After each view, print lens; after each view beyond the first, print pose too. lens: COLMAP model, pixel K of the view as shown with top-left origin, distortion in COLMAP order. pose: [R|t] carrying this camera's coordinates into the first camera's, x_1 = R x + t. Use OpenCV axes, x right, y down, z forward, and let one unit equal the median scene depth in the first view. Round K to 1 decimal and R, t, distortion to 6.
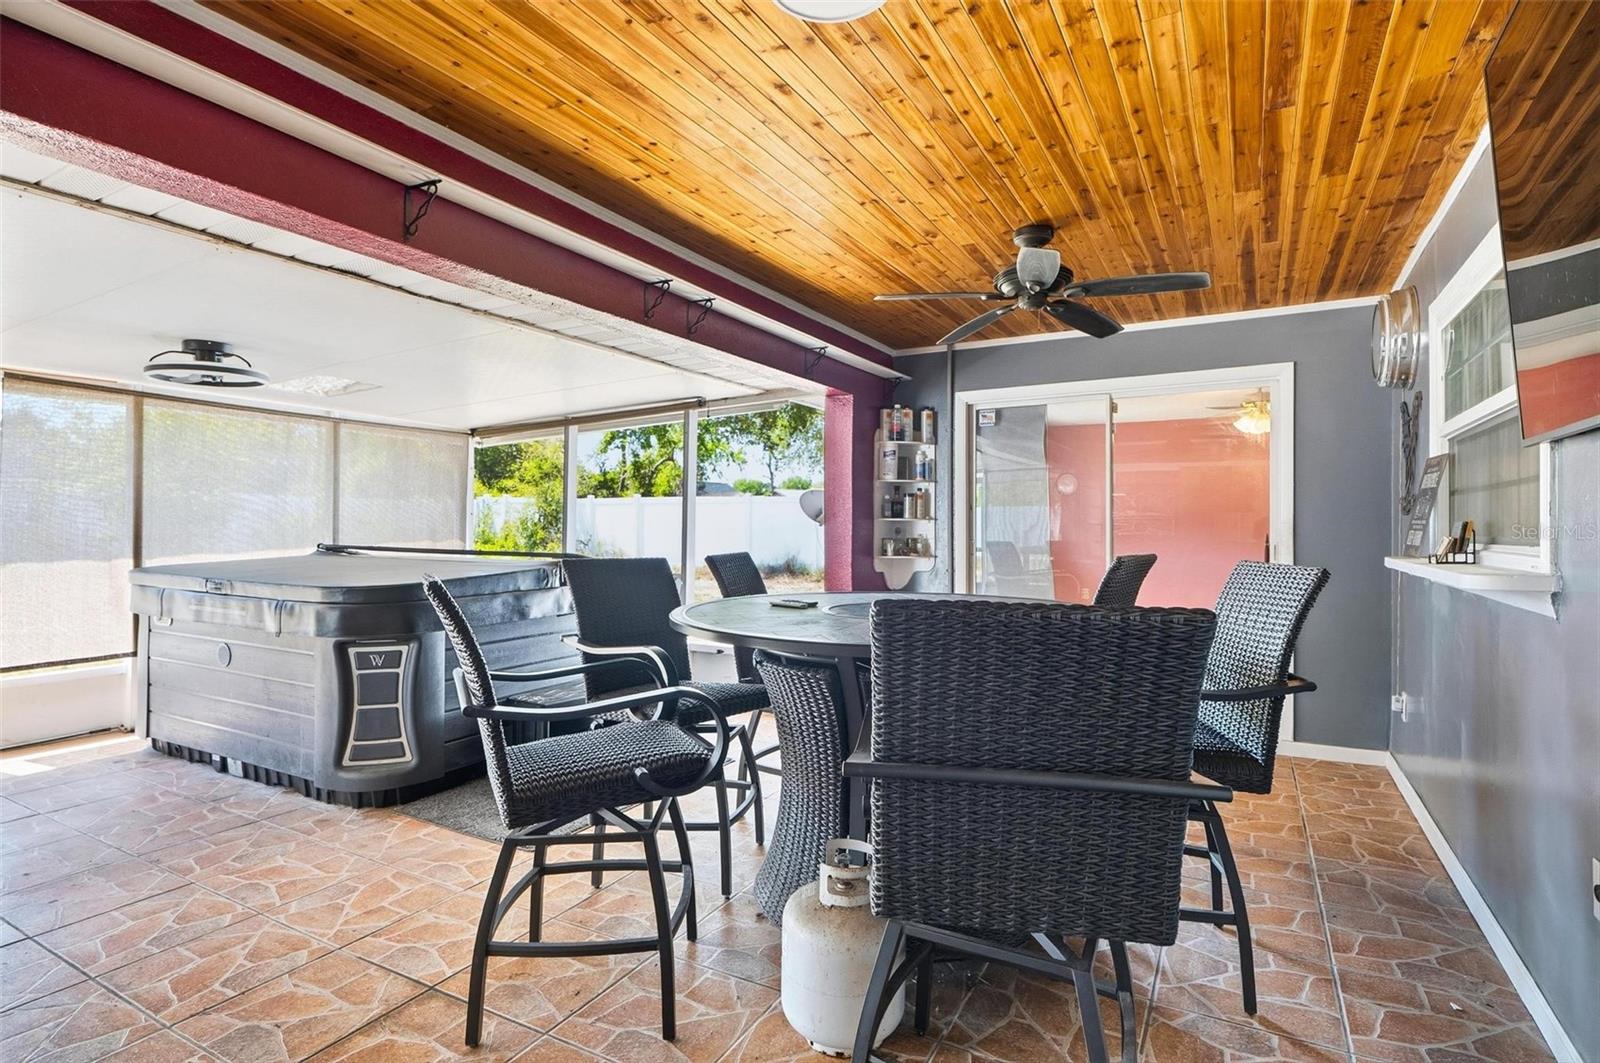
lens RADIAL K [[796.8, 0, 802.8], [0, 796.8, 522.9], [0, 0, 1]] dist [0.003701, -0.000502]
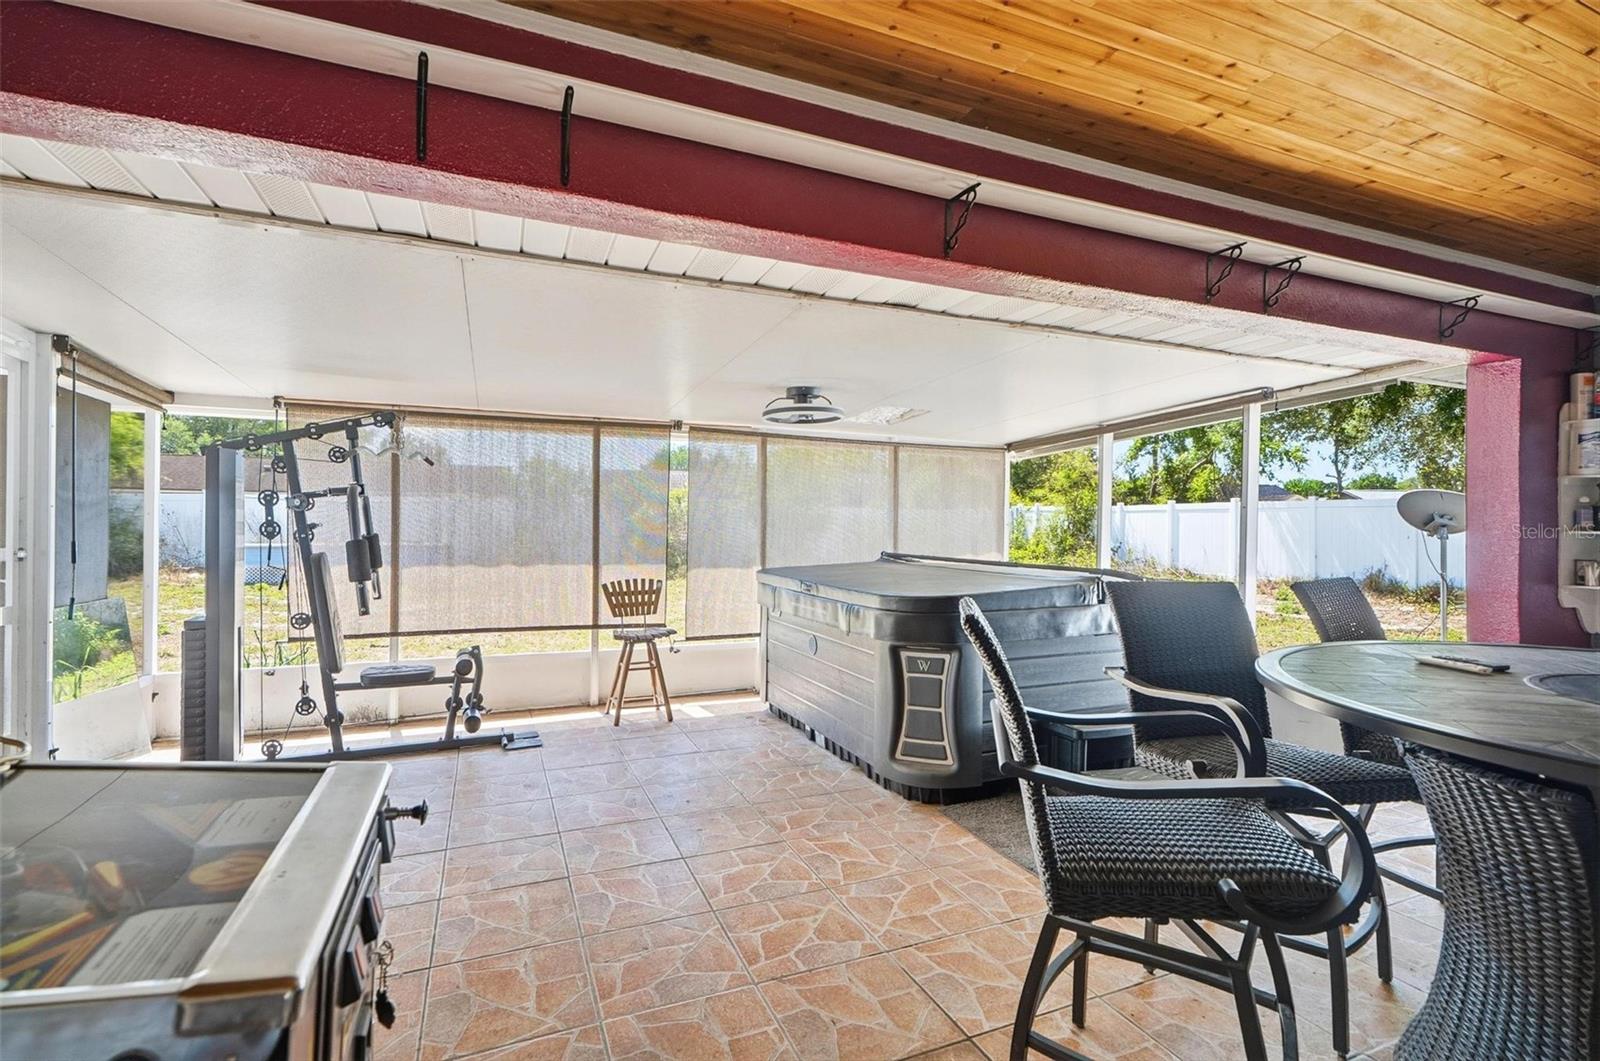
lens RADIAL K [[741.4, 0, 803.7], [0, 741.4, 533.9], [0, 0, 1]] dist [0.005987, 0.000146]
pose [[0.789460, 0.004571, -0.613785, -0.055527], [-0.000260, 0.999975, 0.007114, -0.013047], [0.613801, -0.005456, 0.789442, 0.127555]]
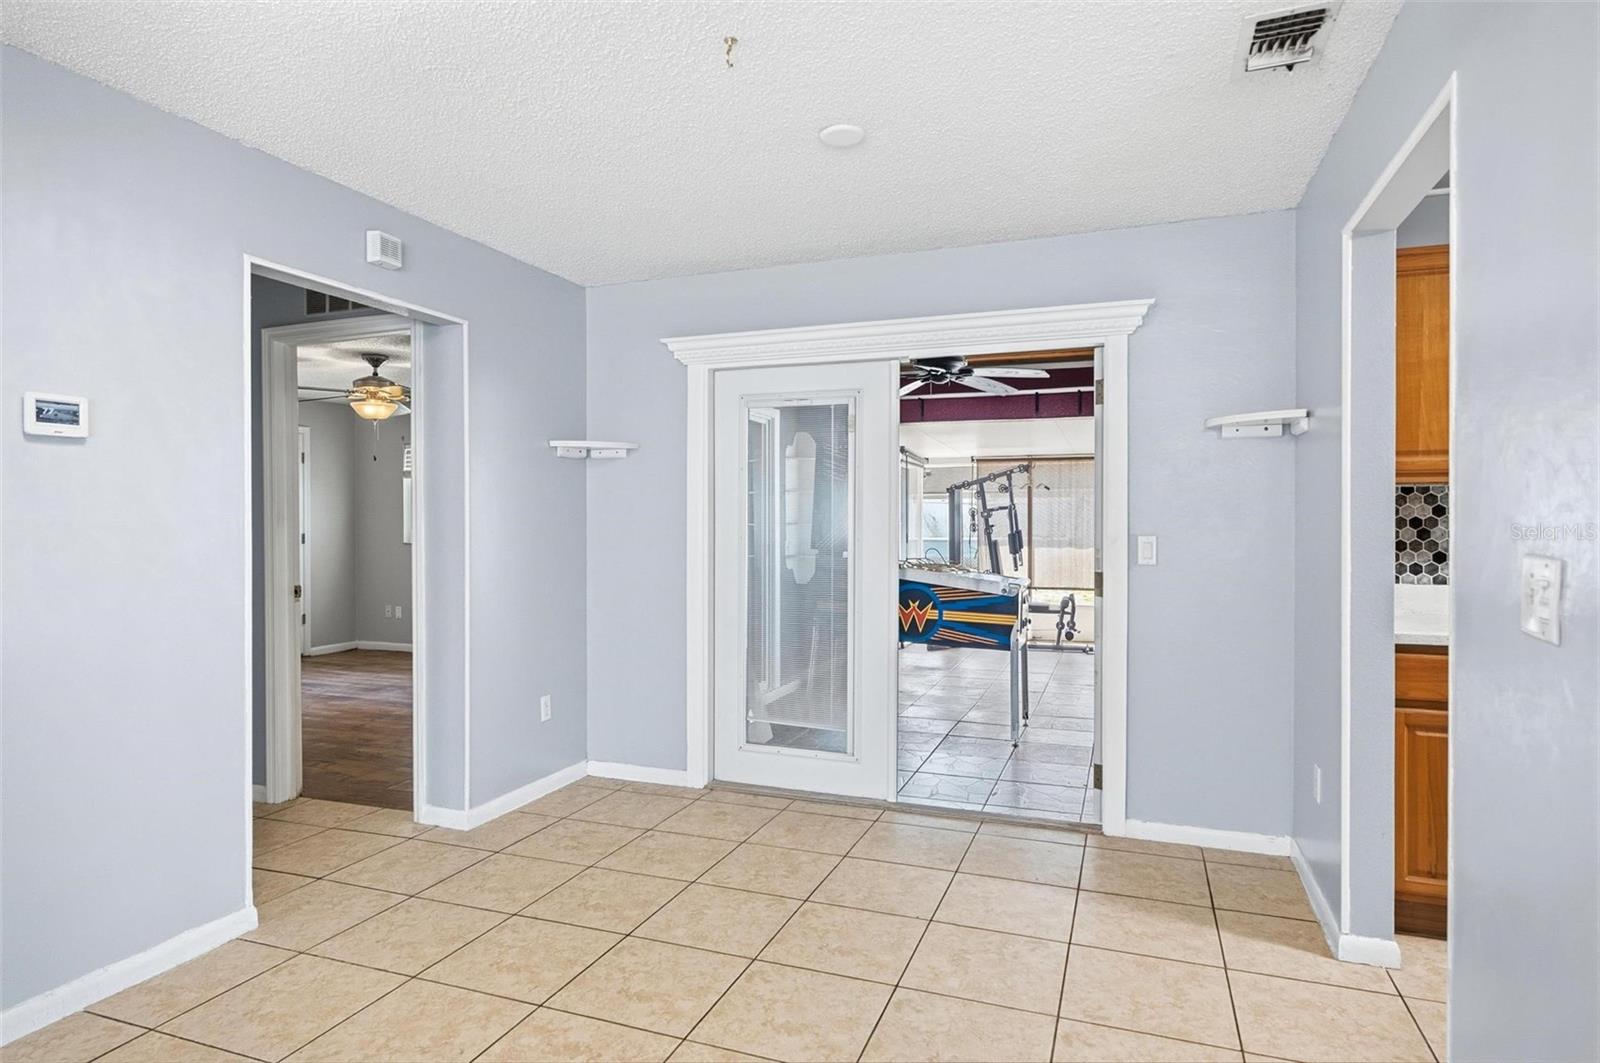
lens RADIAL K [[875.4, 0, 808.6], [0, 875.4, 527.2], [0, 0, 1]] dist [-0.002139, 0.001880]
pose [[0.158019, -0.000751, -0.987436, 1.312123], [0.008599, 0.999963, 0.000615, -0.020395], [0.987399, -0.008588, 0.158020, -0.459685]]
